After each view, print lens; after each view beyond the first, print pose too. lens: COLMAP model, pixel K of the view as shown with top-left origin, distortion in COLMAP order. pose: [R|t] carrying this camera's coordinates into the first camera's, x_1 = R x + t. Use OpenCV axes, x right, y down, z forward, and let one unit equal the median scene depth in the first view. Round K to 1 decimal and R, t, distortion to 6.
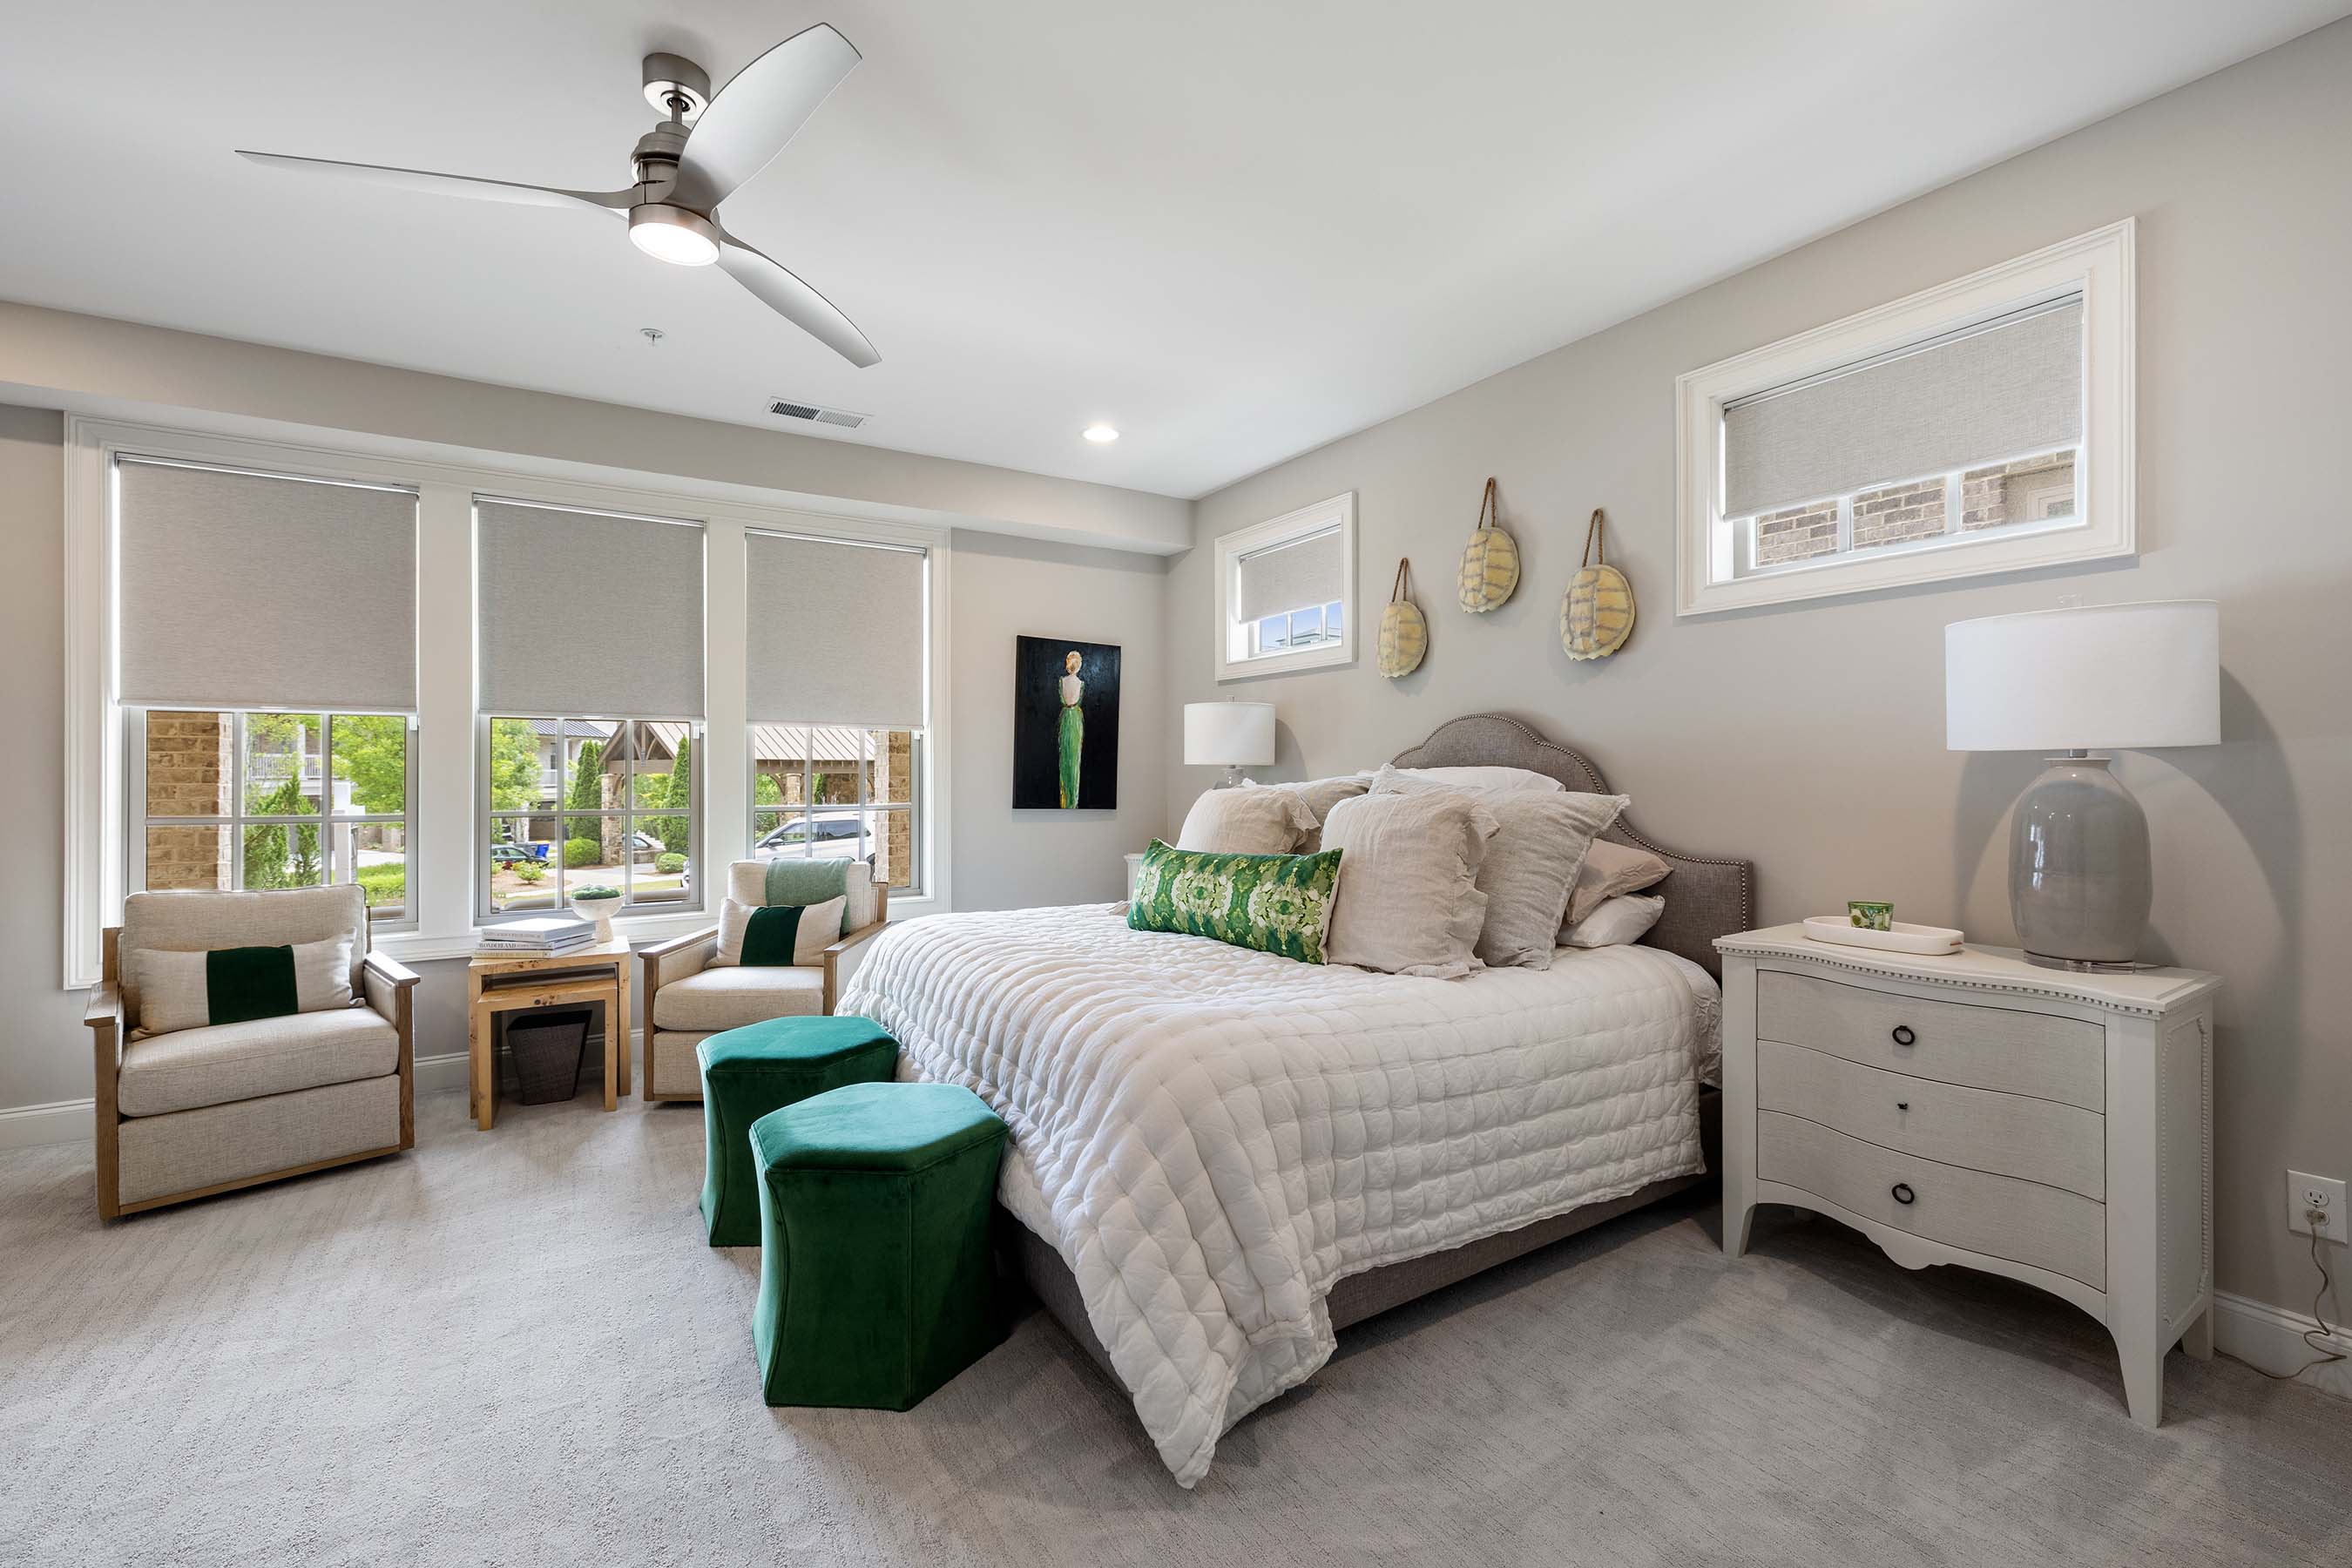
lens RADIAL K [[998.7, 0, 1160.2], [0, 998.7, 768.0], [0, 0, 1]] dist [0.000047, -0.000136]
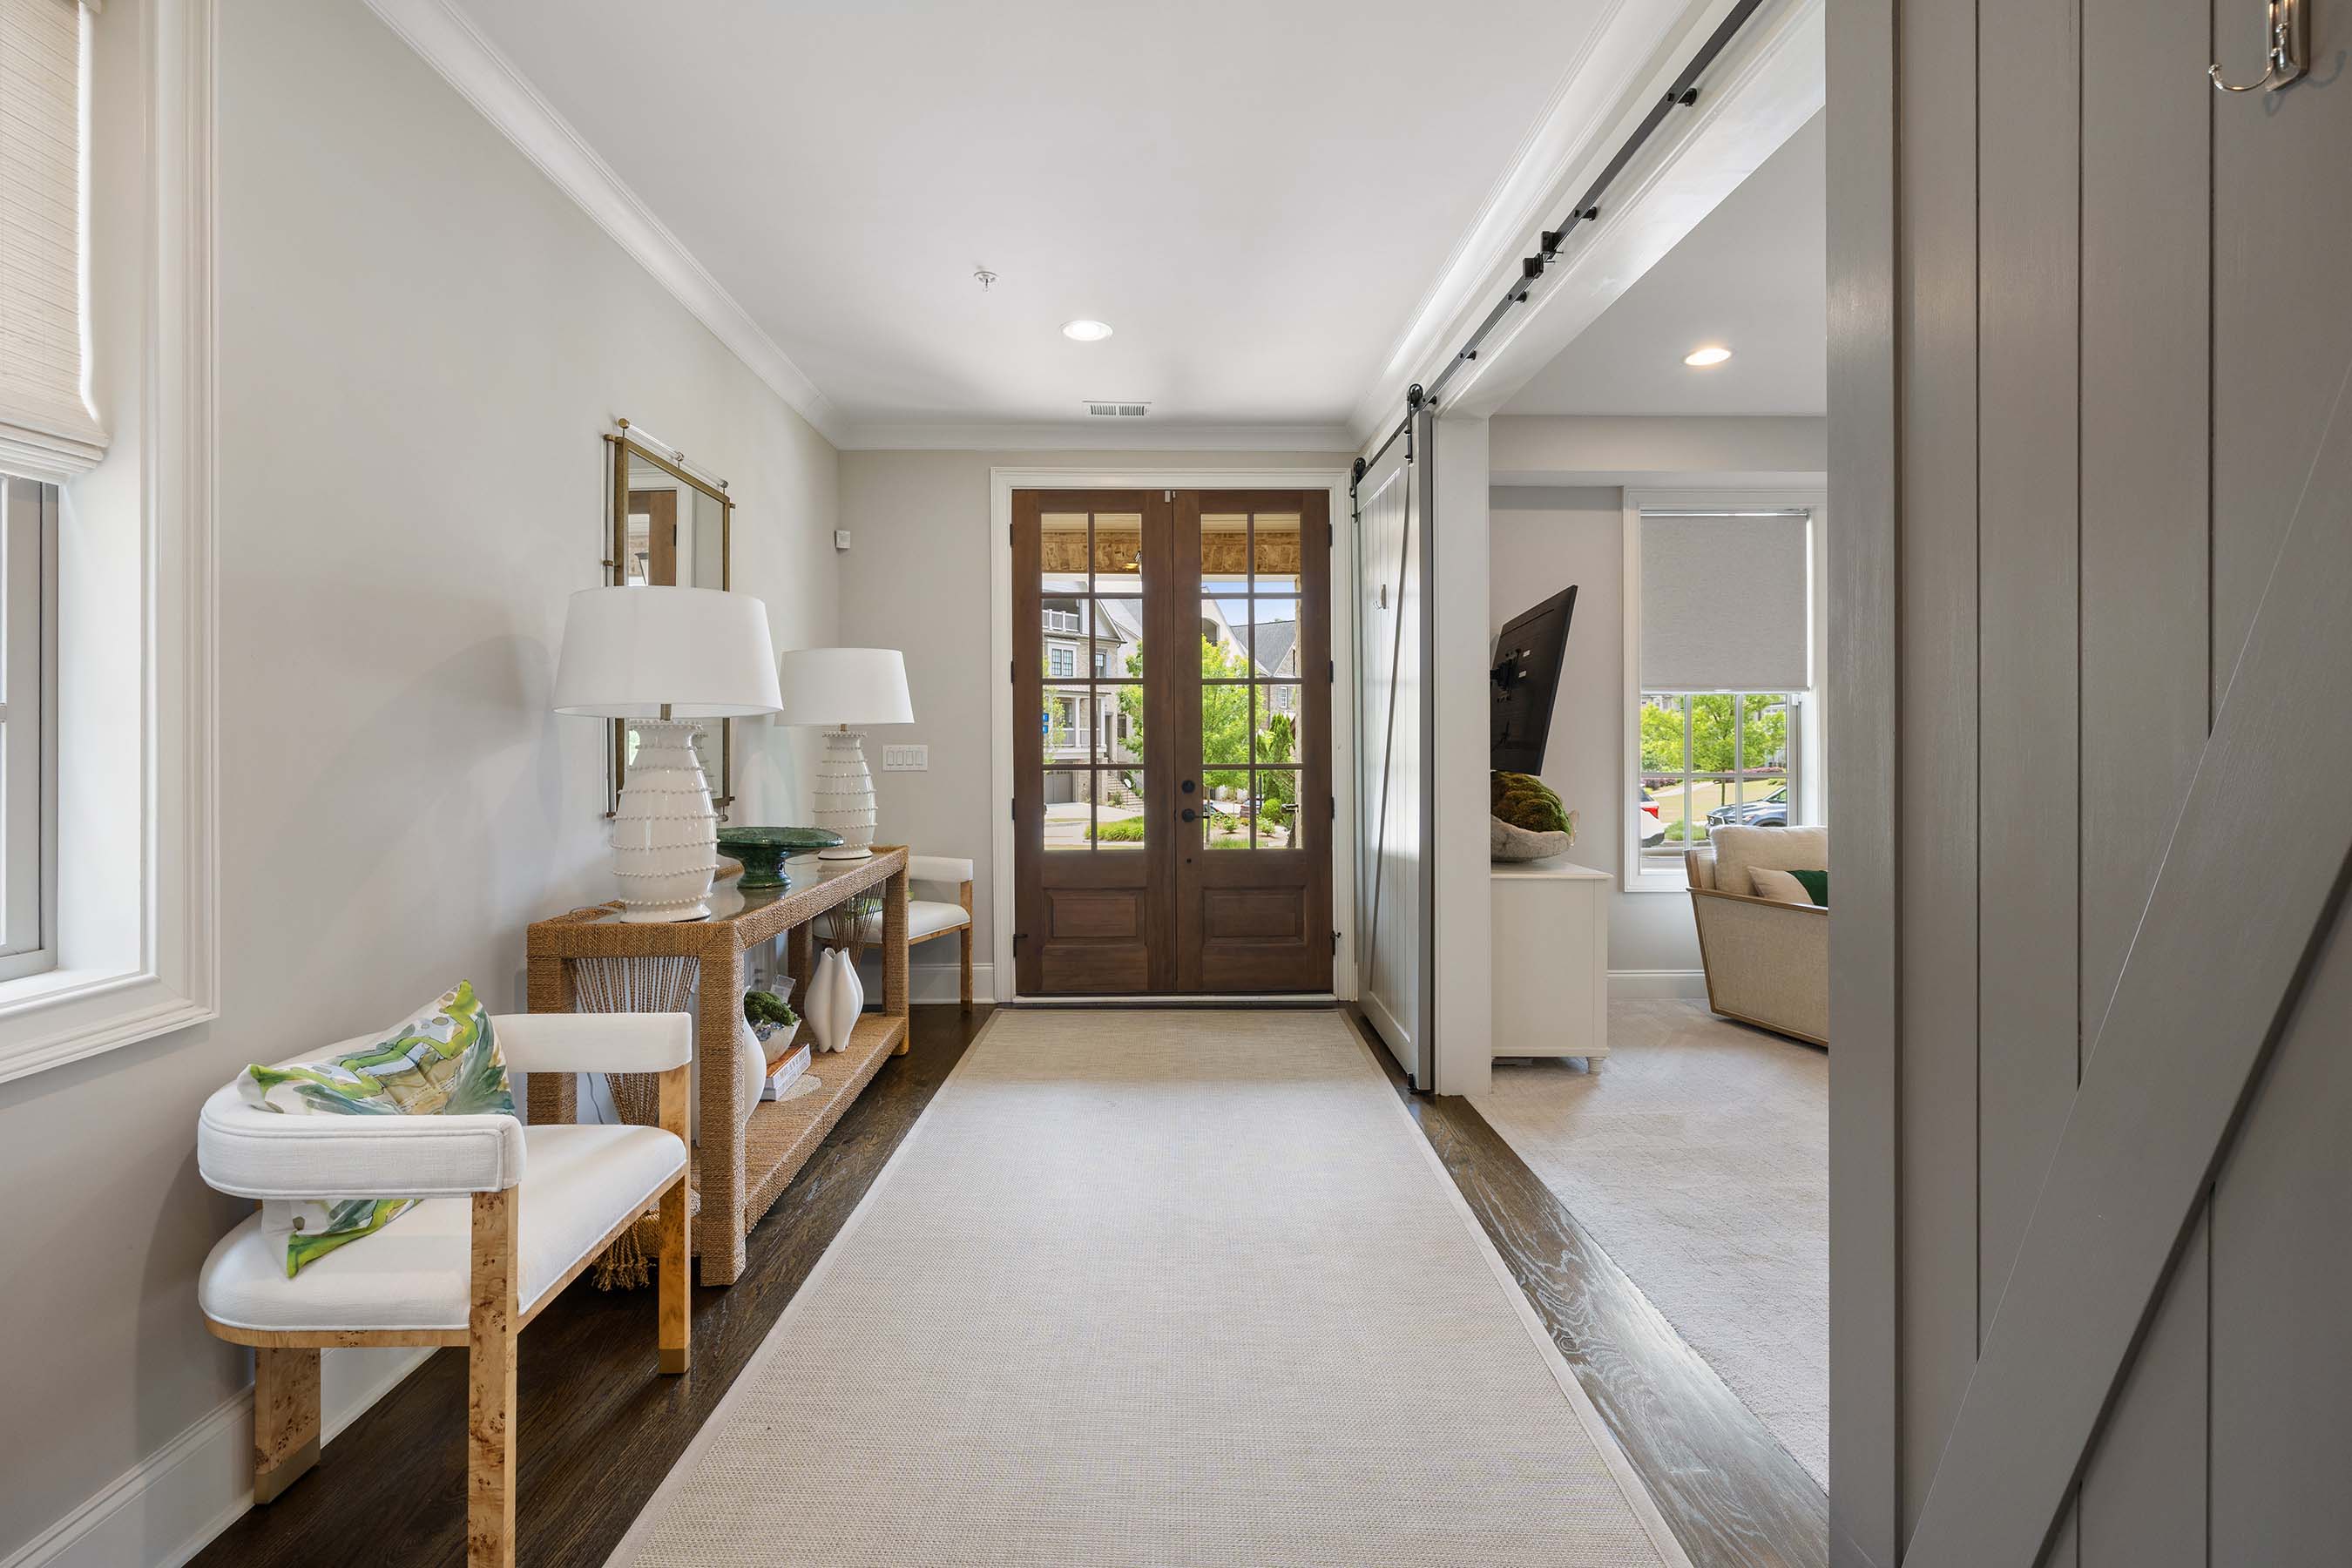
lens RADIAL K [[998.7, 0, 1160.2], [0, 998.7, 768.0], [0, 0, 1]] dist [0.000047, -0.000136]
pose [[0.857768, 0.007724, -0.513979, -0.941960], [0.007598, 0.999587, 0.027702, 0.000141], [0.513981, -0.027667, 0.857355, -0.580677]]
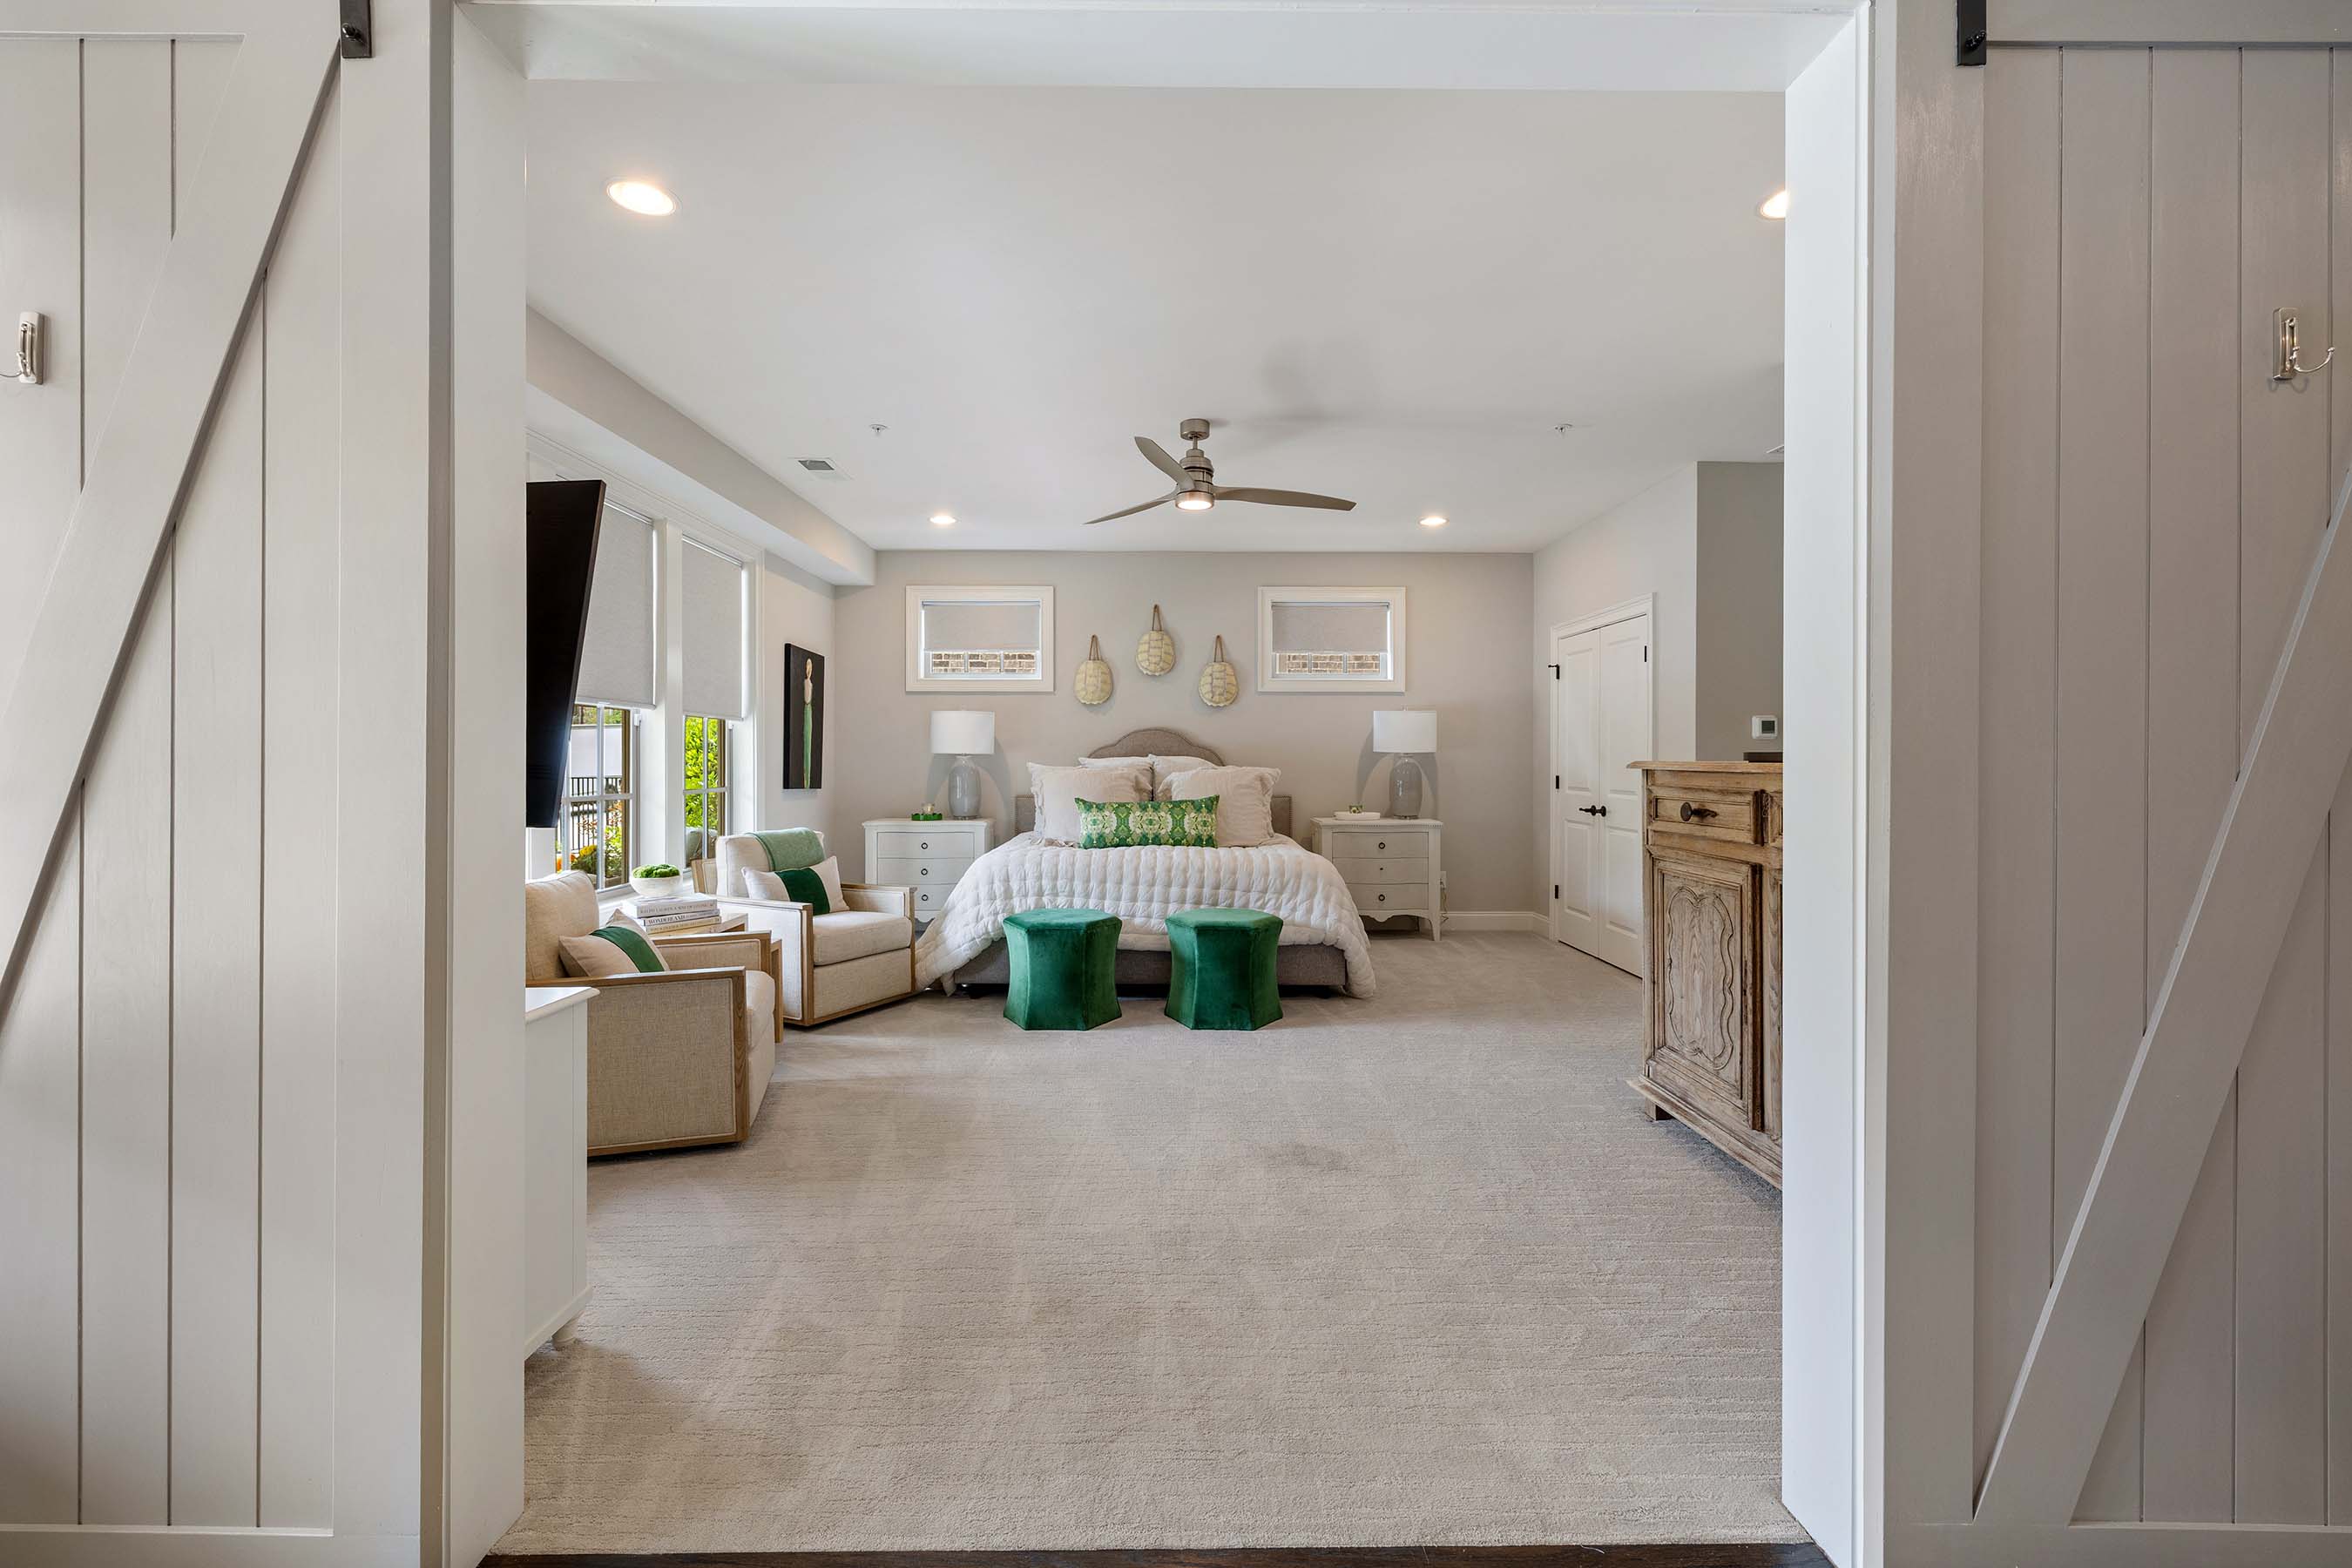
lens RADIAL K [[998.7, 0, 1160.2], [0, 998.7, 768.0], [0, 0, 1]] dist [0.000047, -0.000136]
pose [[0.527262, -0.006995, 0.849674, -1.453447], [-0.005884, 0.999912, 0.011884, -0.000745], [-0.849682, -0.011265, 0.527175, -0.019988]]
